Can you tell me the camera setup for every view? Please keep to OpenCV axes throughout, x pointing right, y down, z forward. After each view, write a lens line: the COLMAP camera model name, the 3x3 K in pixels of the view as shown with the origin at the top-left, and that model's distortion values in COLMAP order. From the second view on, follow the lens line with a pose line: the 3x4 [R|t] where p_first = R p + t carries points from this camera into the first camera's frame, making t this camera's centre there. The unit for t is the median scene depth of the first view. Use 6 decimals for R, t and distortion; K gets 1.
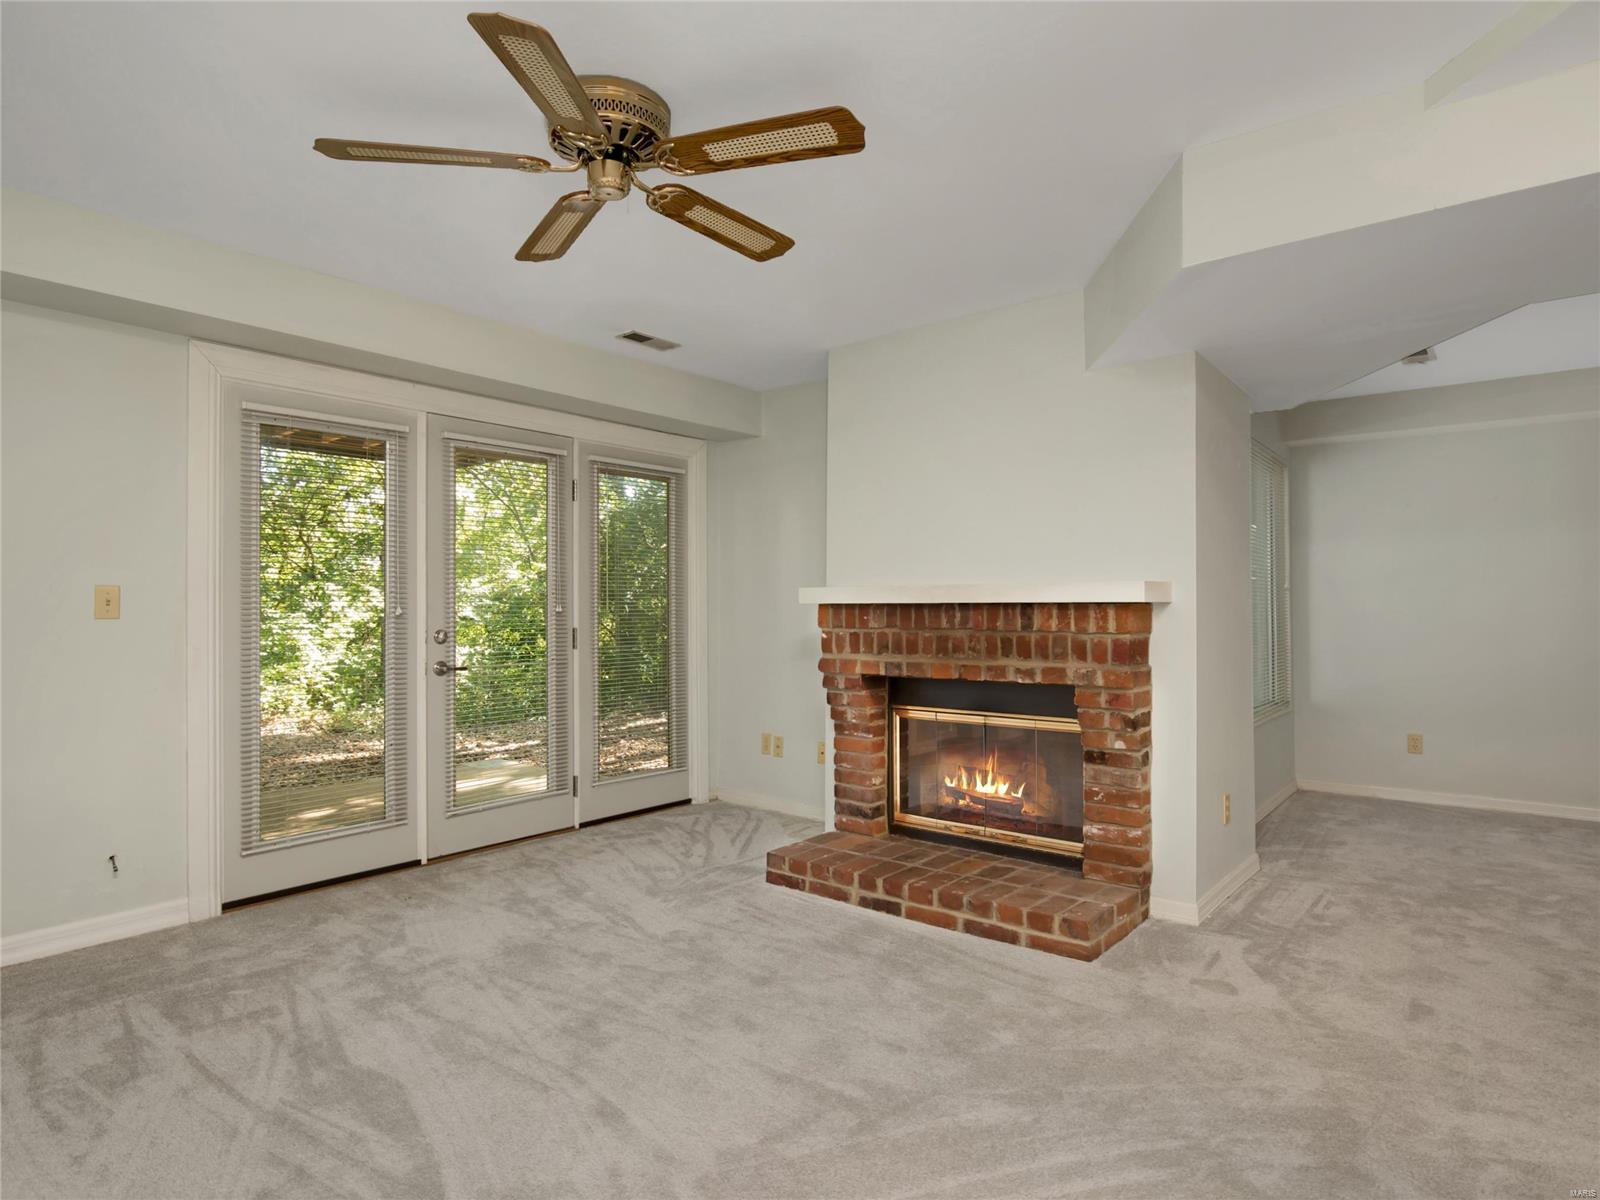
lens RADIAL K [[869.7, 0, 809.7], [0, 869.7, 605.4], [0, 0, 1]] dist [-0.028318, 0.000483]
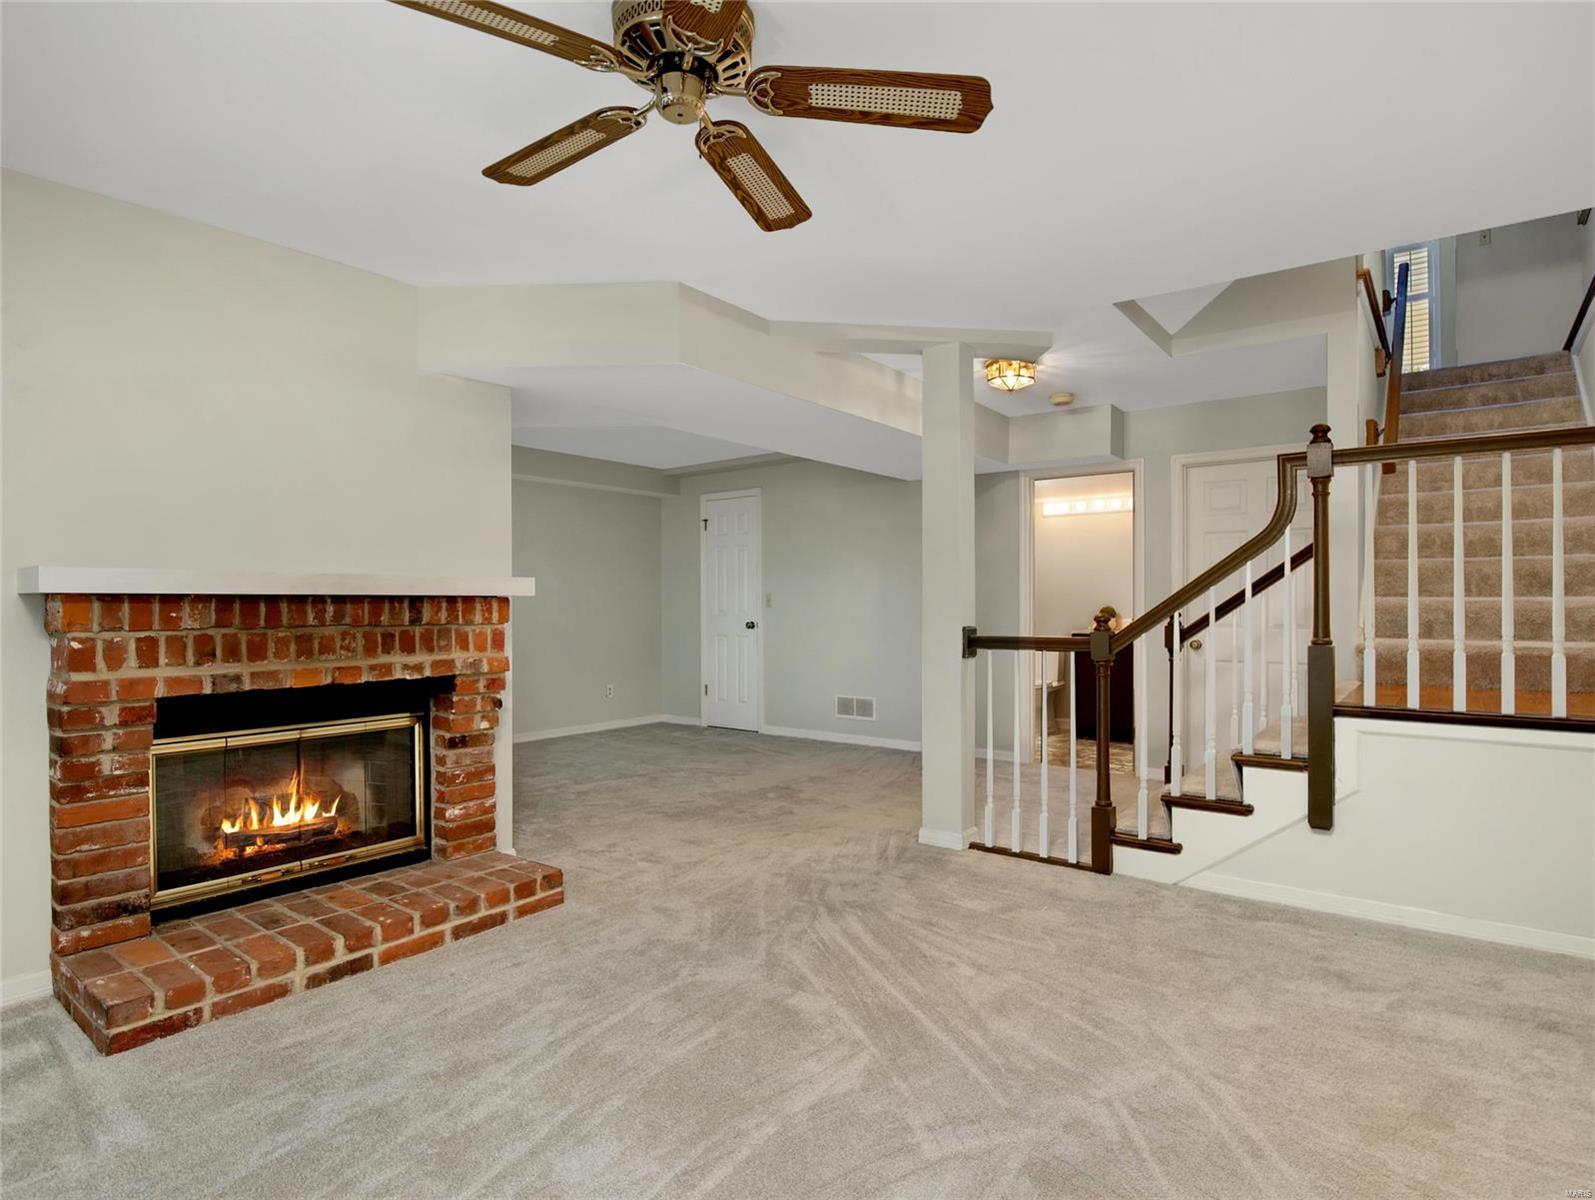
lens RADIAL K [[867.0, 0, 807.2], [0, 867.0, 605.4], [0, 0, 1]] dist [-0.028318, 0.000483]
pose [[-0.027921, 0.000502, 0.999610, -0.703874], [0.001424, 0.999999, -0.000463, 0.008970], [-0.999609, 0.001411, -0.027922, 0.578065]]
